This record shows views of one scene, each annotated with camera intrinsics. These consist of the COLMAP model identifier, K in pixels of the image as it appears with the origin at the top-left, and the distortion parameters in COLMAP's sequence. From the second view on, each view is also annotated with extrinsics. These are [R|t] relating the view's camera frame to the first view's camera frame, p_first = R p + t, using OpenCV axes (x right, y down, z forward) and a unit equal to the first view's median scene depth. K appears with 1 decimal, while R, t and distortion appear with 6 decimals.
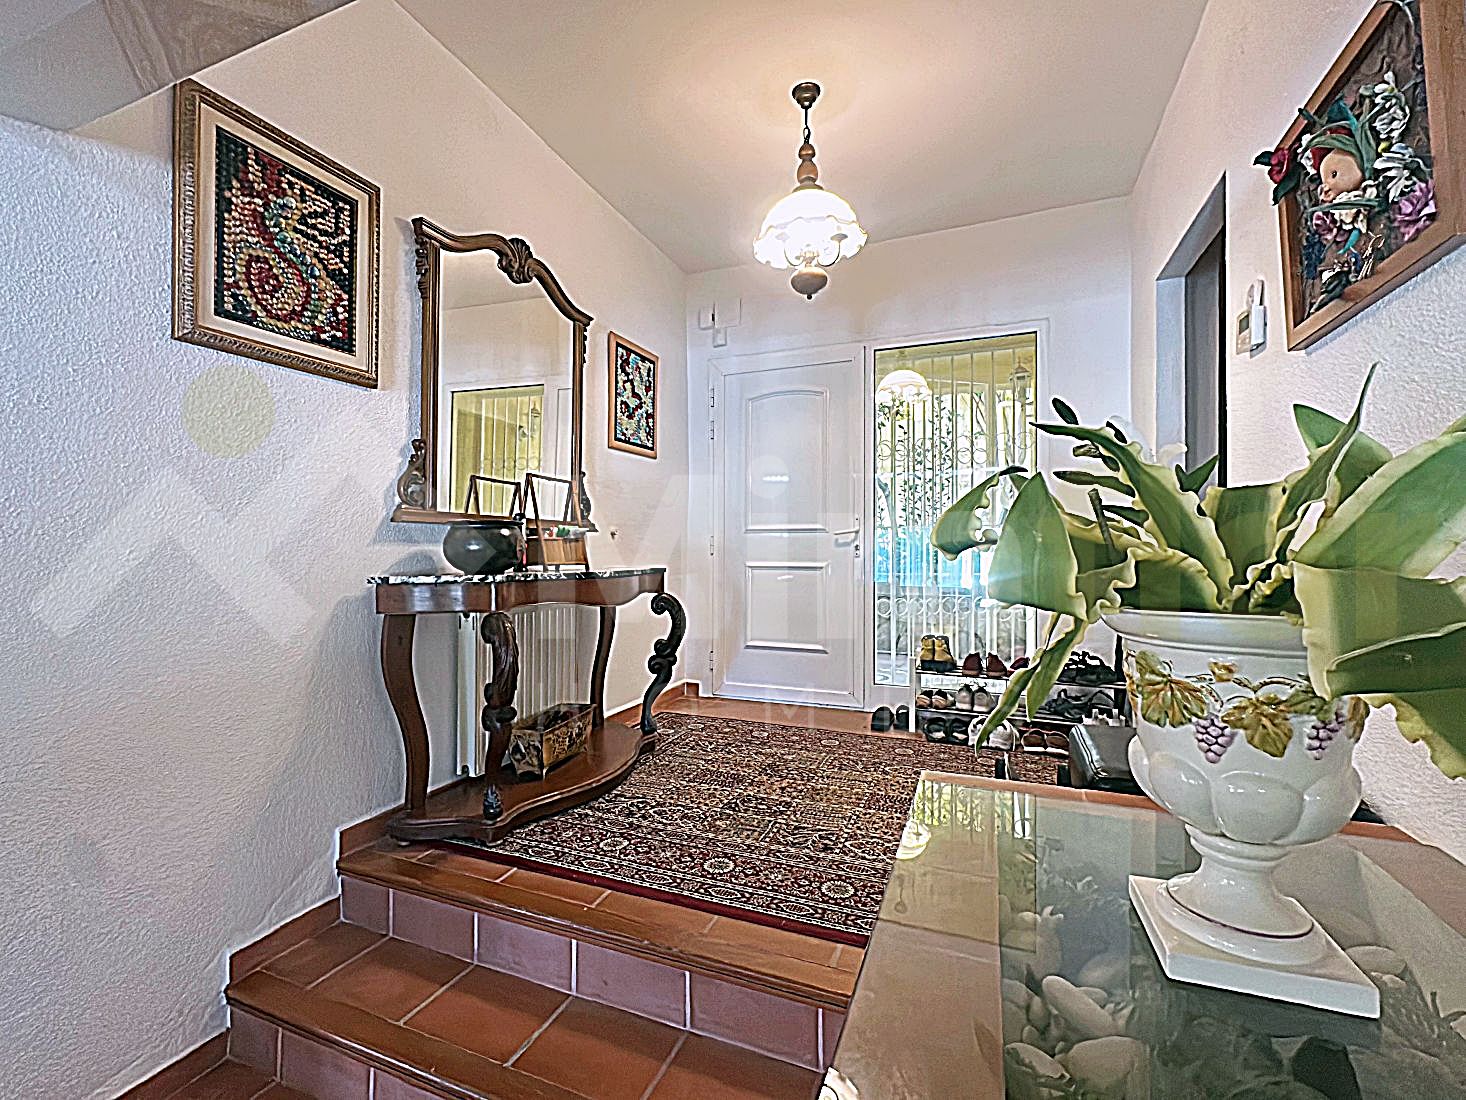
lens RADIAL K [[645.8, 0, 735.3], [0, 645.8, 551.2], [0, 0, 1]] dist [0.003573, -0.002404]
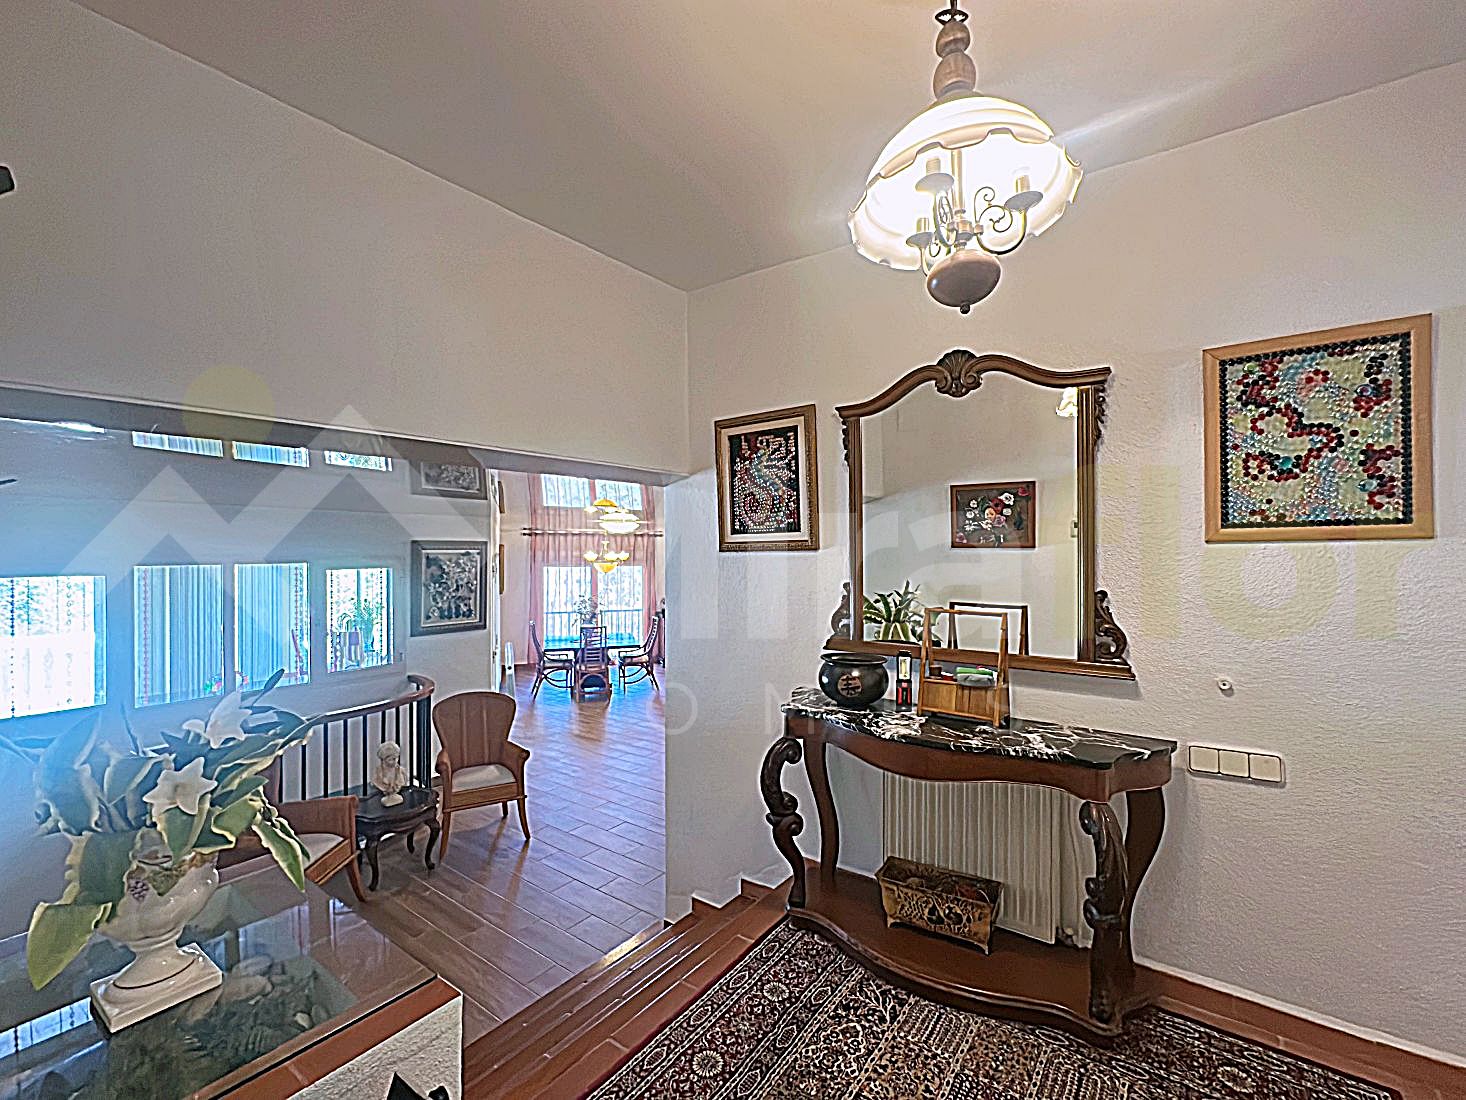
lens RADIAL K [[645.8, 0, 733.0], [0, 645.8, 548.8], [0, 0, 1]] dist [0.003573, -0.002404]
pose [[-0.255685, 0.004526, -0.966750, 0.705166], [0.007313, 0.999969, 0.002748, -0.223504], [0.966733, -0.006367, -0.255710, 1.017087]]
